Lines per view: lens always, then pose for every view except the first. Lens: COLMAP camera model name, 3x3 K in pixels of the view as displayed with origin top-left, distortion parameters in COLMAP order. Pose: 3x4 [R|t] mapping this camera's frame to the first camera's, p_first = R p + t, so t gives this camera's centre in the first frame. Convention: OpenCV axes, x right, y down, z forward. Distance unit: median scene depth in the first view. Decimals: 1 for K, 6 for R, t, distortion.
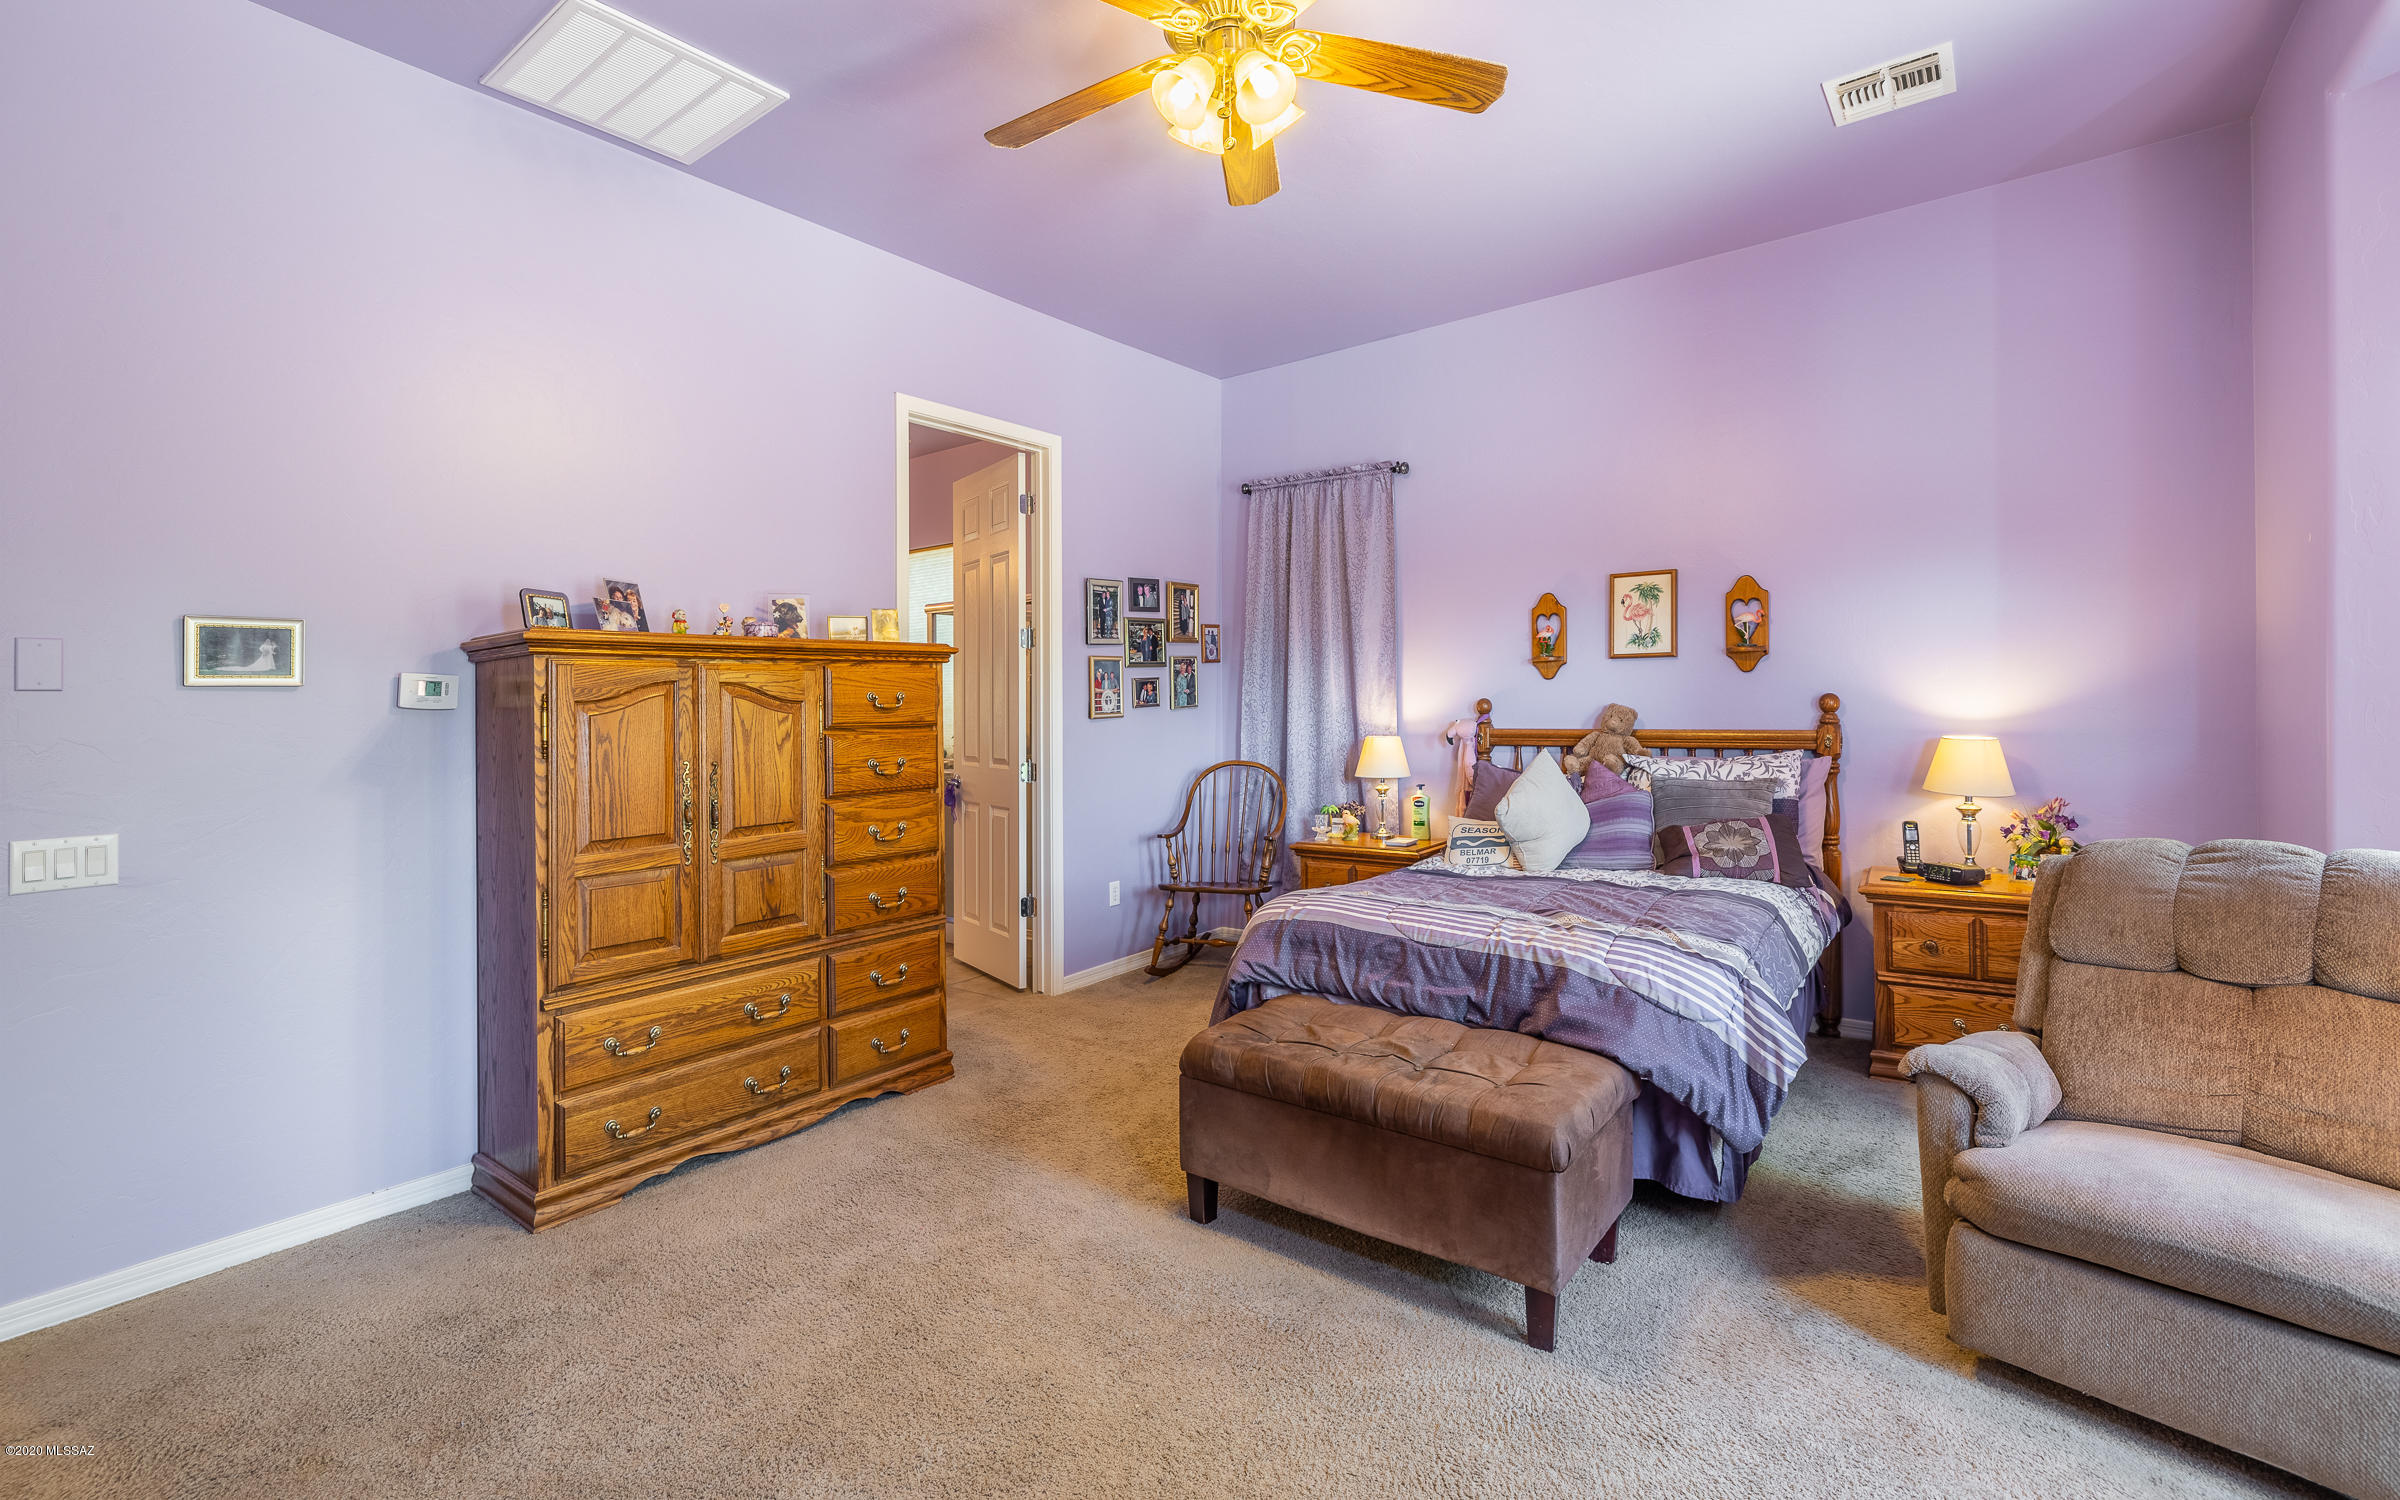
lens RADIAL K [[1031.2, 0, 1190.5], [0, 1031.2, 691.1], [0, 0, 1]] dist [0.001212, -0.000096]
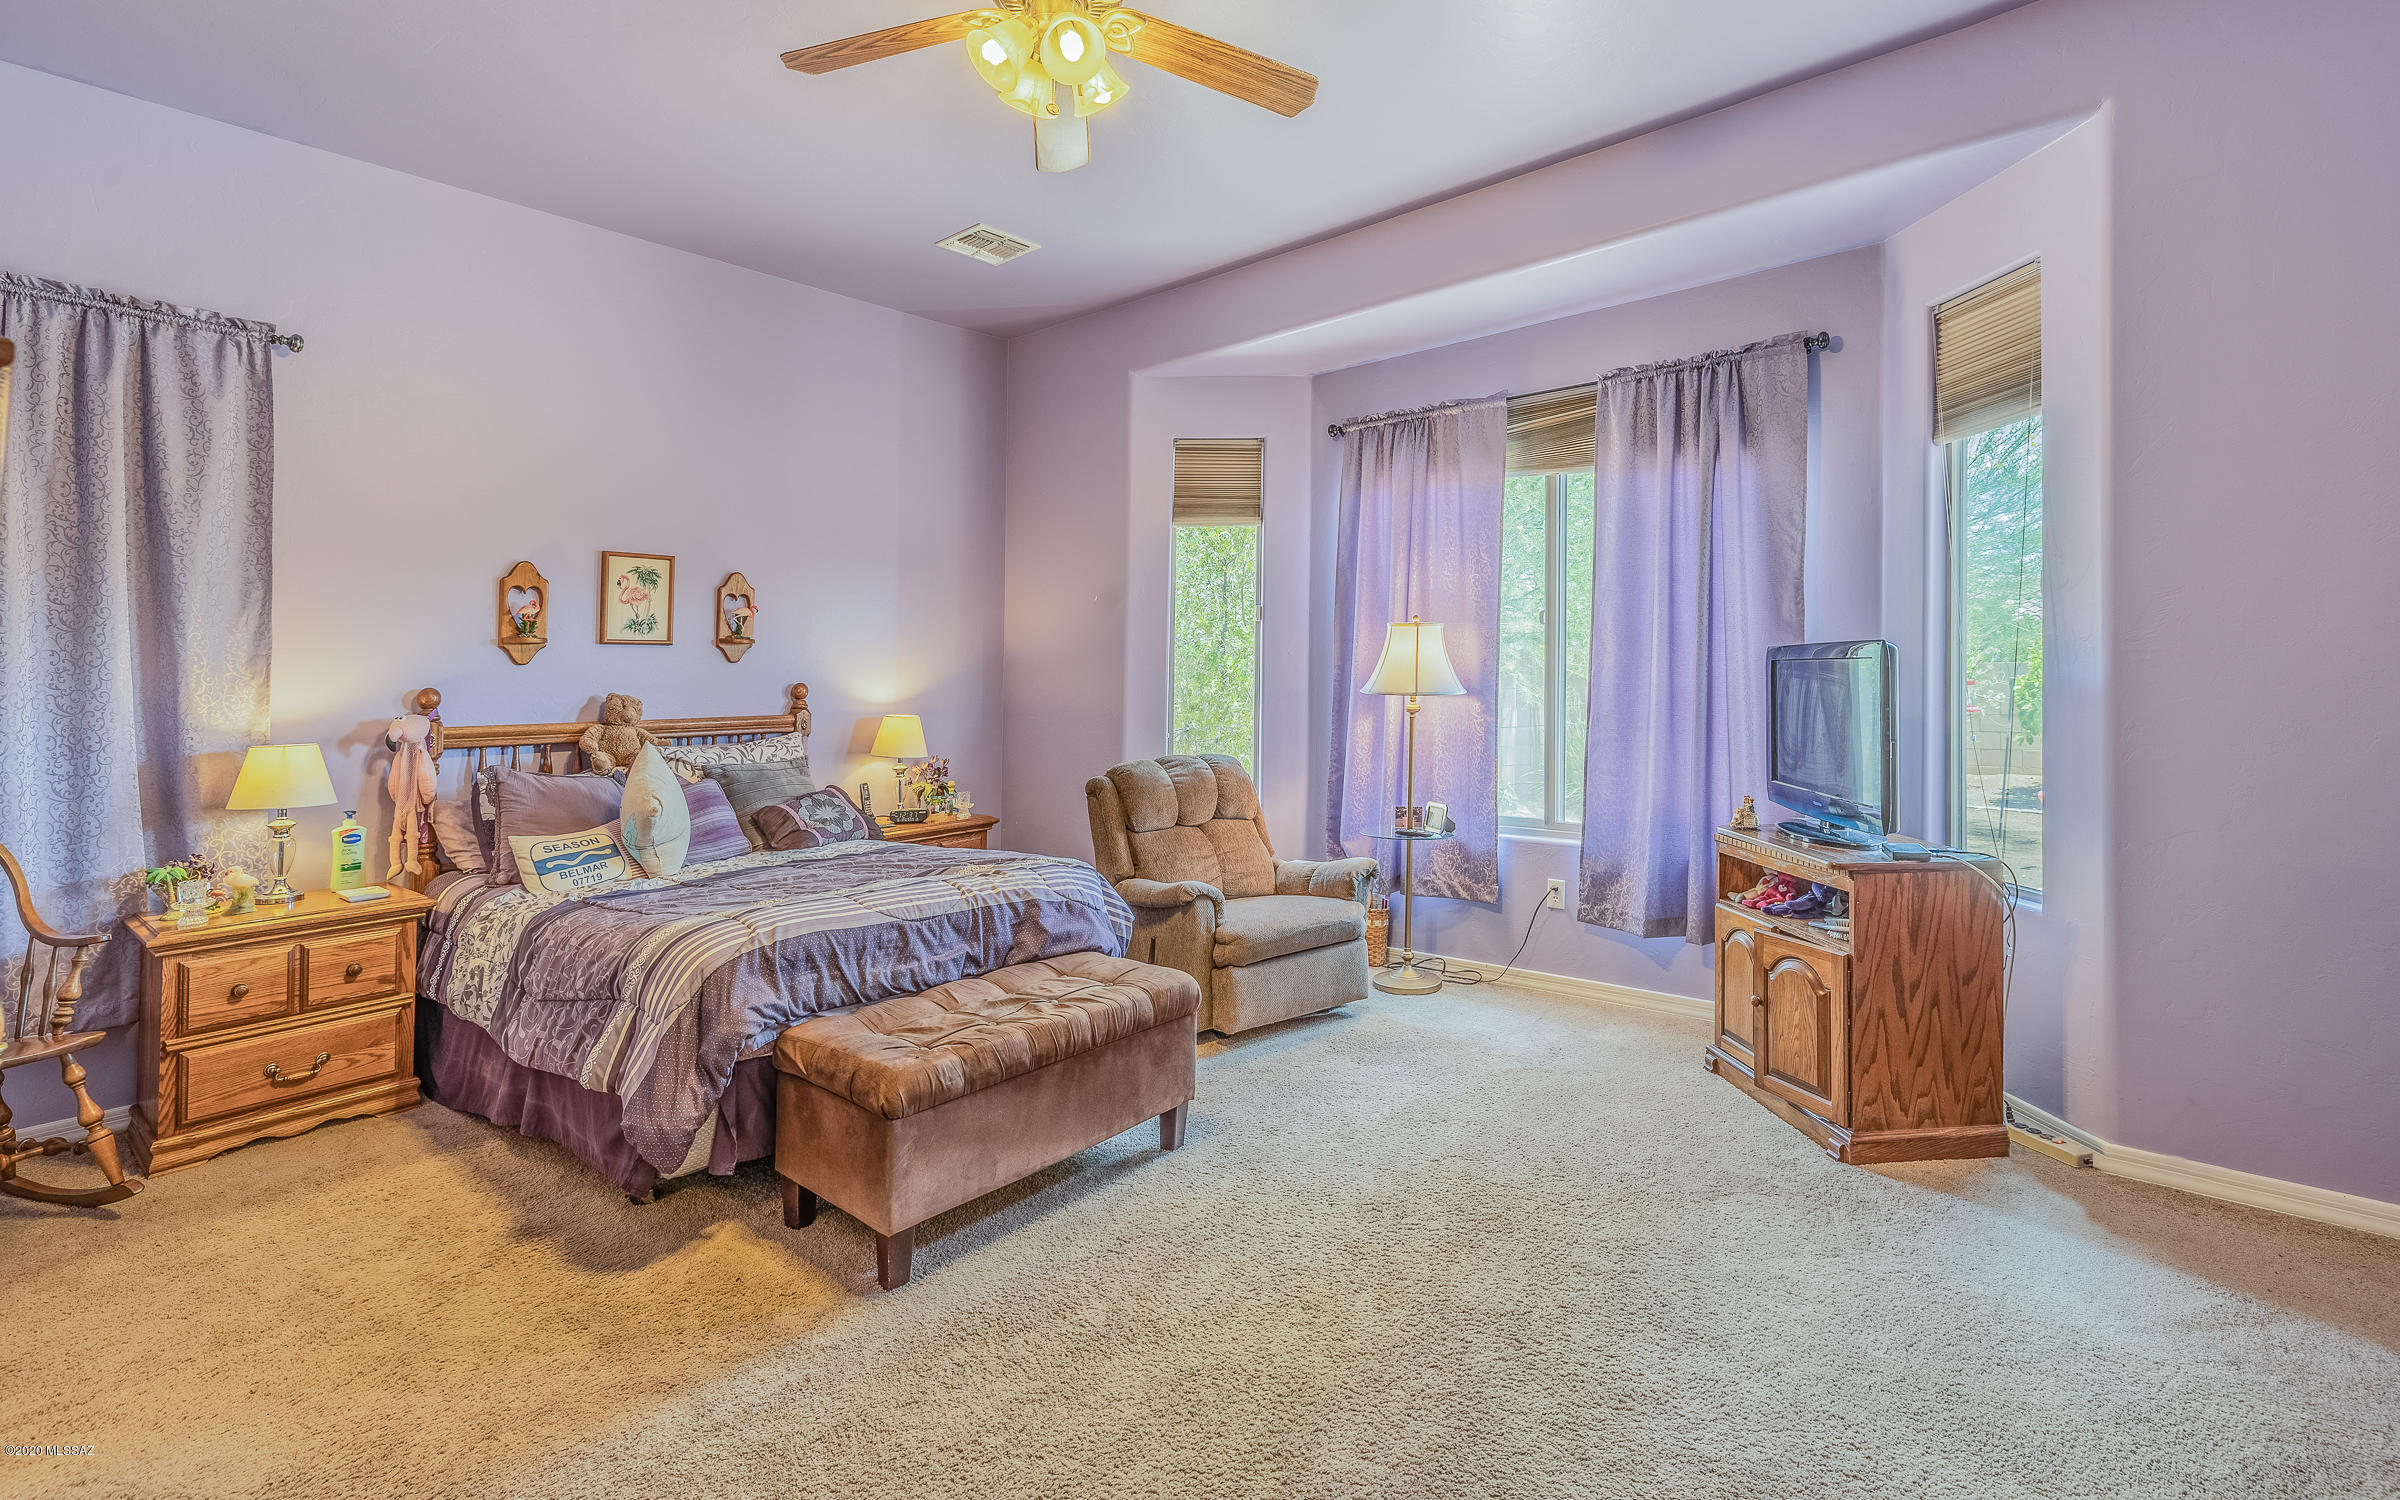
lens RADIAL K [[1085.9, 0, 1244.0], [0, 1085.9, 682.0], [0, 0, 1]] dist [-0.000796, -0.000168]
pose [[0.051011, 0.010395, 0.998644, -0.560702], [0.006070, 0.999924, -0.010718, 0.016923], [-0.998680, 0.006609, 0.050944, 0.424023]]
